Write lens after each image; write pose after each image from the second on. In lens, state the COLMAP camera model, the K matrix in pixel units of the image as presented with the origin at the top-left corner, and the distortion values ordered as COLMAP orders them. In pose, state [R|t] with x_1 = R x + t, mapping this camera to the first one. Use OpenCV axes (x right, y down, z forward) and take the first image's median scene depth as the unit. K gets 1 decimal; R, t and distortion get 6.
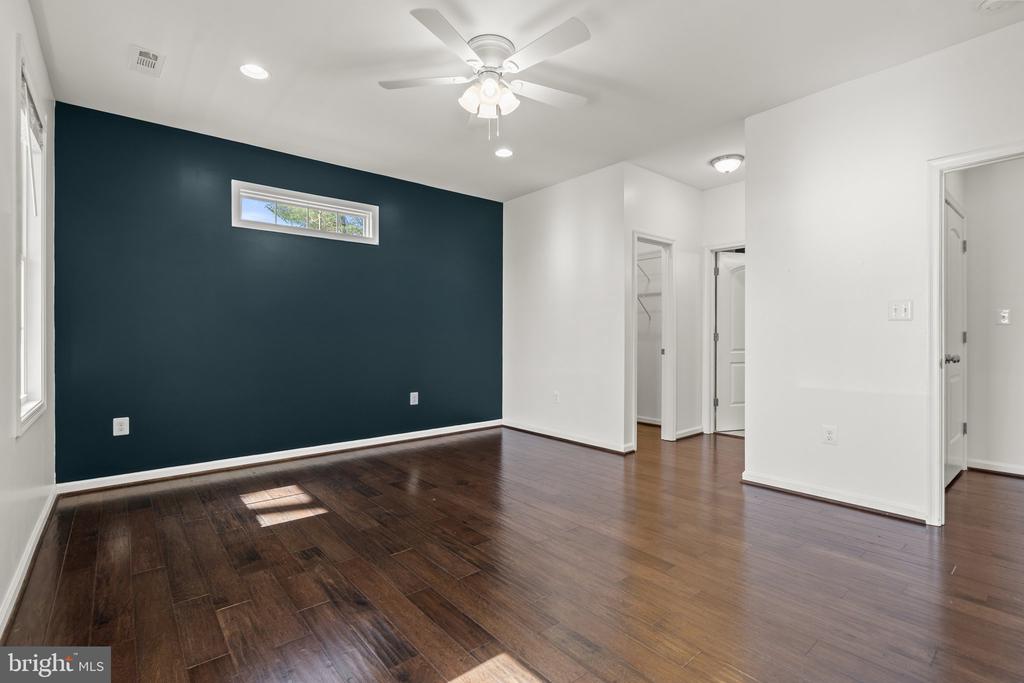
lens RADIAL K [[474.2, 0, 494.4], [0, 474.2, 337.0], [0, 0, 1]] dist [-0.007382, 0.004107]
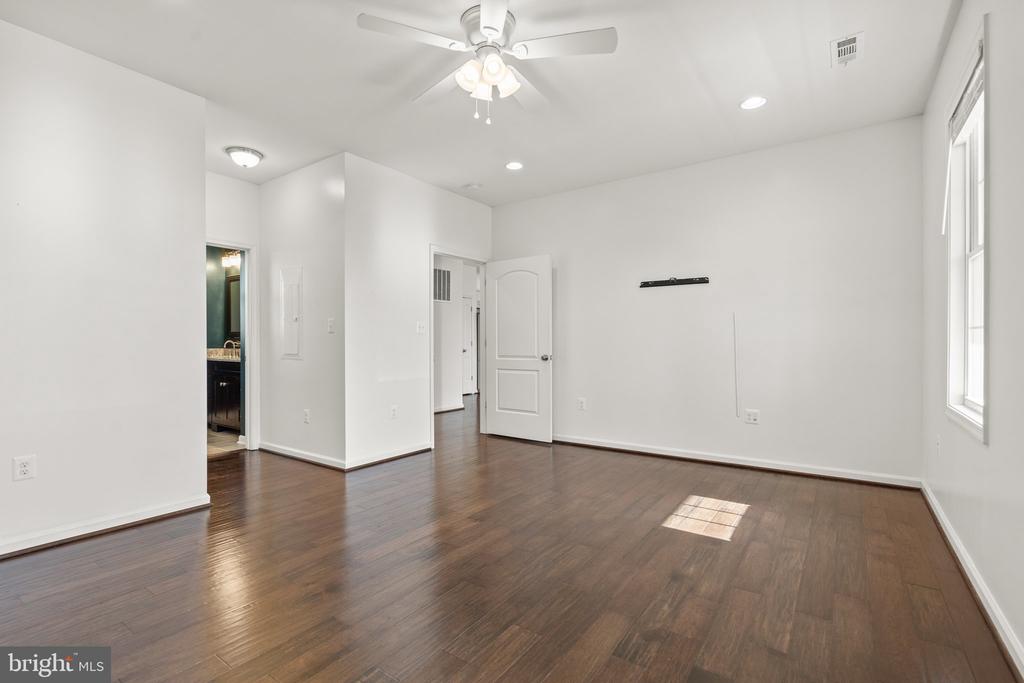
lens RADIAL K [[474.2, 0, 508.1], [0, 474.2, 343.5], [0, 0, 1]] dist [-0.007382, 0.004107]
pose [[-0.280177, 0.006384, 0.959927, -0.828620], [0.003782, 0.999977, -0.005547, 0.000636], [-0.959941, 0.002077, -0.280195, 1.116664]]
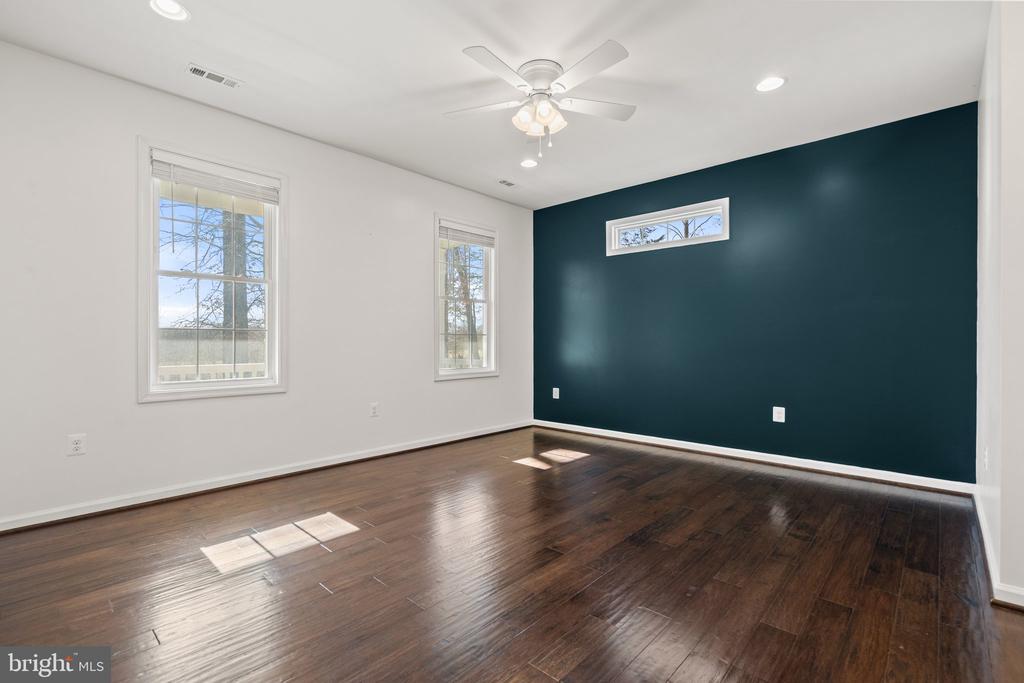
lens RADIAL K [[474.2, 0, 509.1], [0, 474.2, 344.3], [0, 0, 1]] dist [-0.007382, 0.004107]
pose [[0.138625, 0.016155, -0.990213, 0.971514], [0.003548, 0.999852, 0.016809, -0.011934], [0.990339, -0.005844, 0.138548, 0.715152]]
